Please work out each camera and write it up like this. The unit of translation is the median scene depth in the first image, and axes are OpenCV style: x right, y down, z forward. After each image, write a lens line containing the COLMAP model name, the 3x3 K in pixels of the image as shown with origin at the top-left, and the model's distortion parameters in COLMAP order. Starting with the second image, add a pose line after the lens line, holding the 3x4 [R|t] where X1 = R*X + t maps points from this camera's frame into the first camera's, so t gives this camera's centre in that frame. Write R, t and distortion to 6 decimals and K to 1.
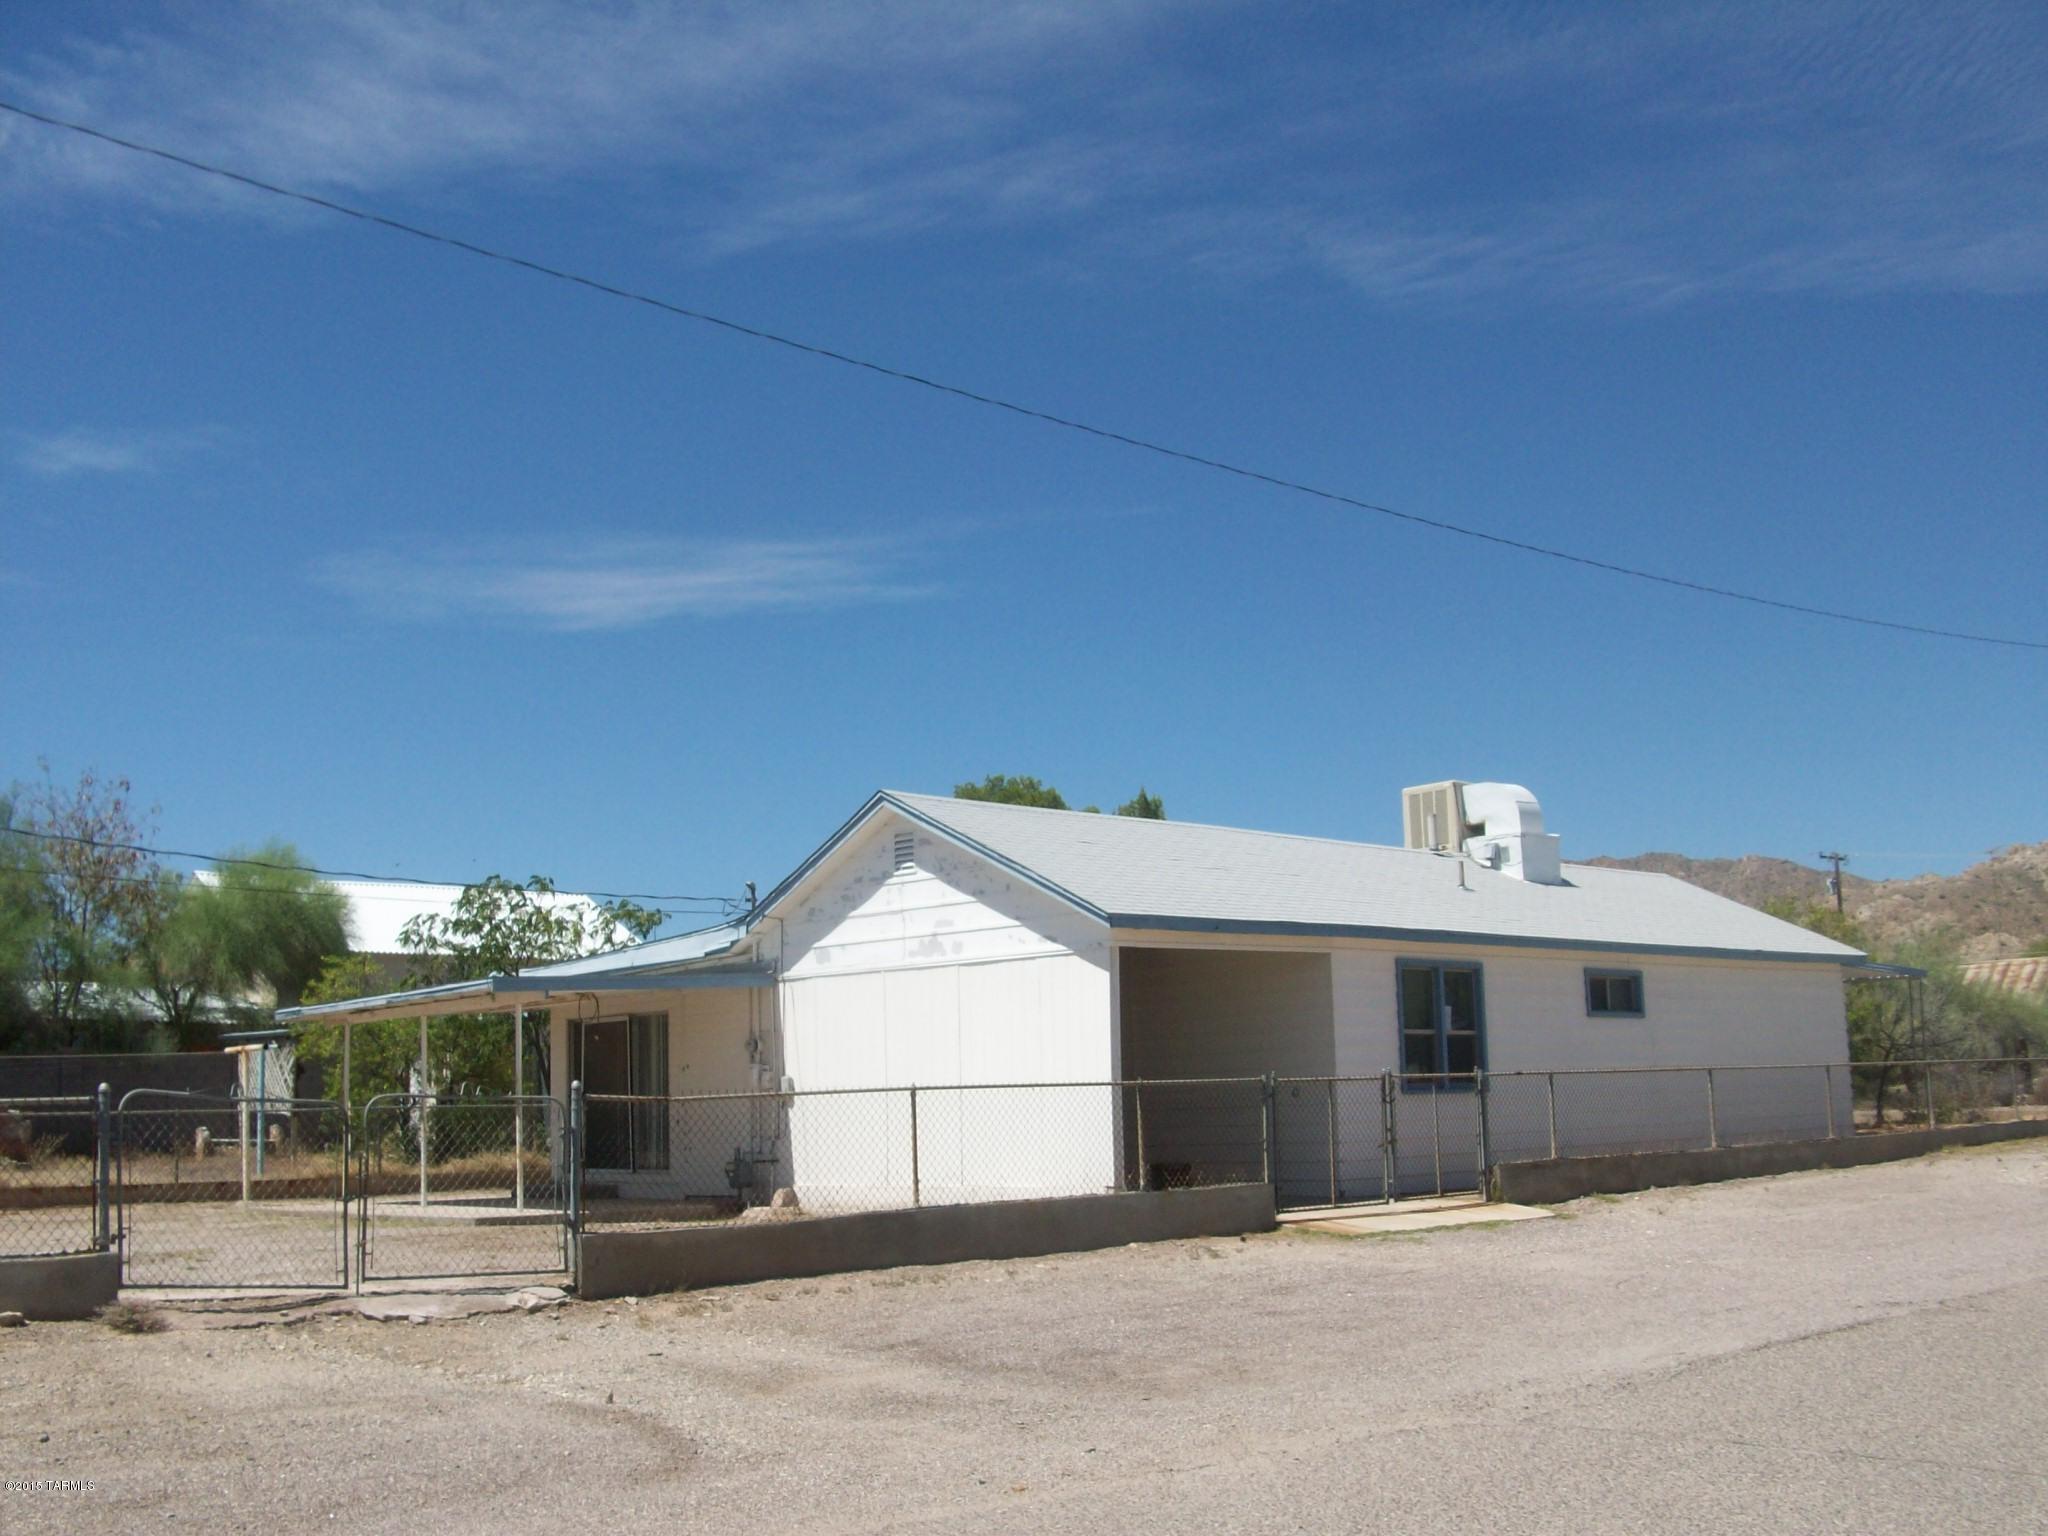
lens RADIAL K [[2109.9, 0, 1008.8], [0, 2109.9, 838.2], [0, 0, 1]] dist [-0.114415, -0.003918]
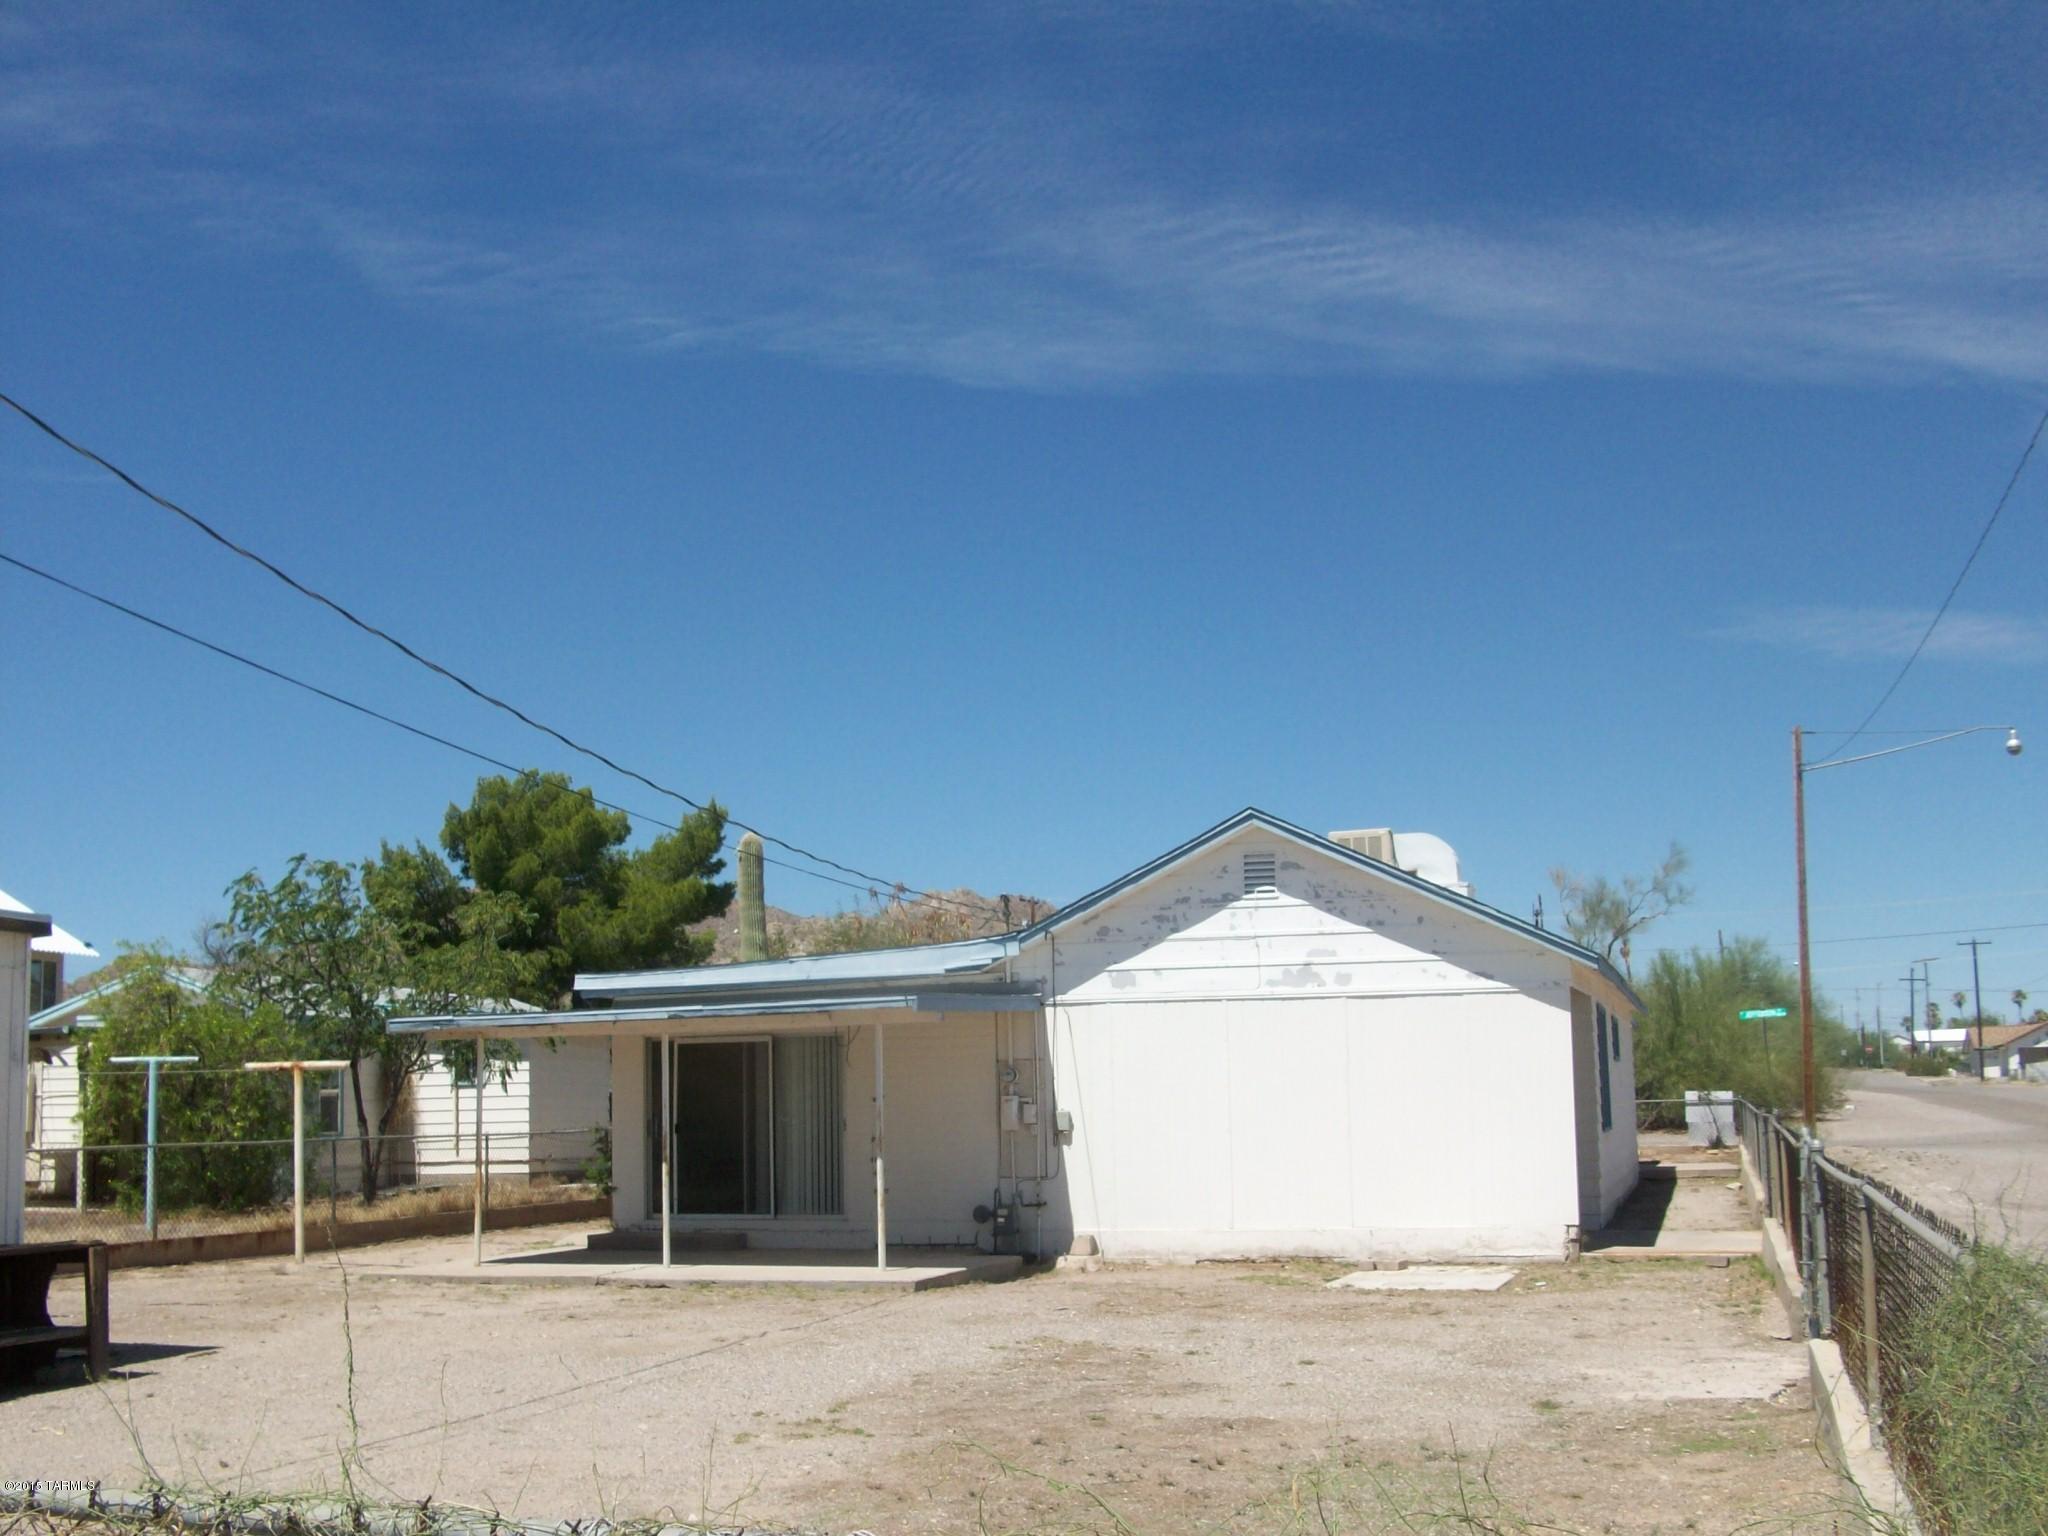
lens RADIAL K [[2109.9, 0, 1008.8], [0, 2109.9, 838.2], [0, 0, 1]] dist [-0.114415, -0.003918]
pose [[0.878368, 0.071771, 0.472565, -0.571291], [-0.067772, 0.997375, -0.025507, 0.021167], [-0.473155, -0.009622, 0.880926, 0.215996]]
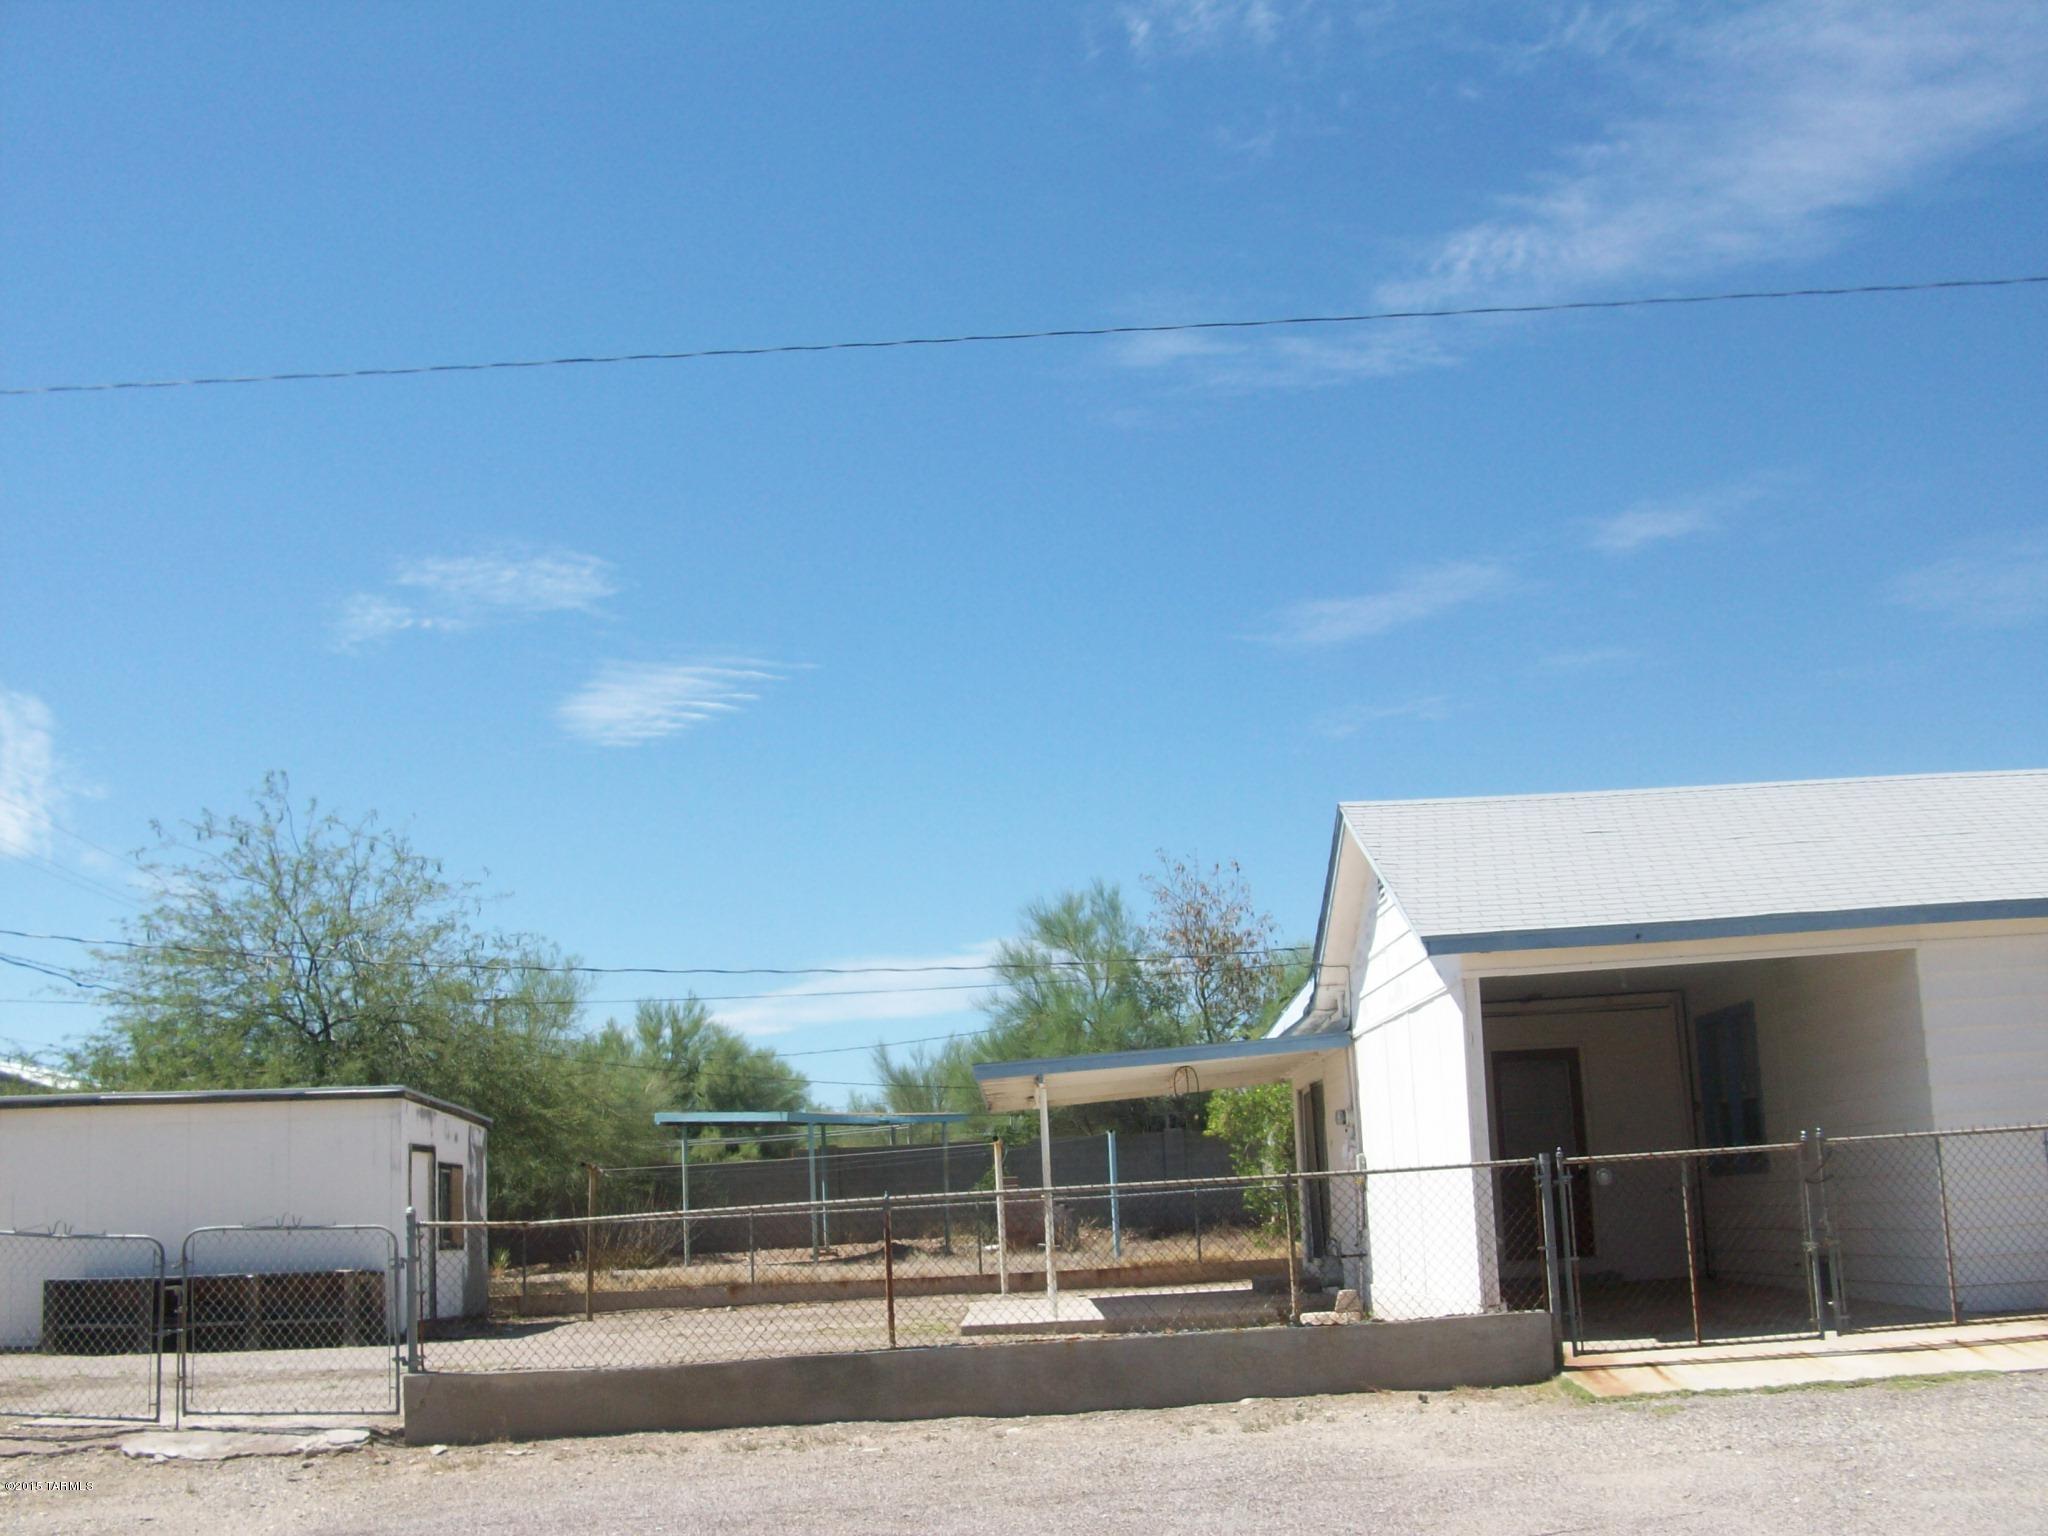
lens RADIAL K [[2065.9, 0, 1029.4], [0, 2065.9, 826.2], [0, 0, 1]] dist [-0.106533, 0.019743]
pose [[0.725180, -0.132207, -0.675747, 0.377964], [0.117219, 0.990772, -0.068046, 0.025093], [0.678508, -0.029865, 0.733986, 0.317032]]
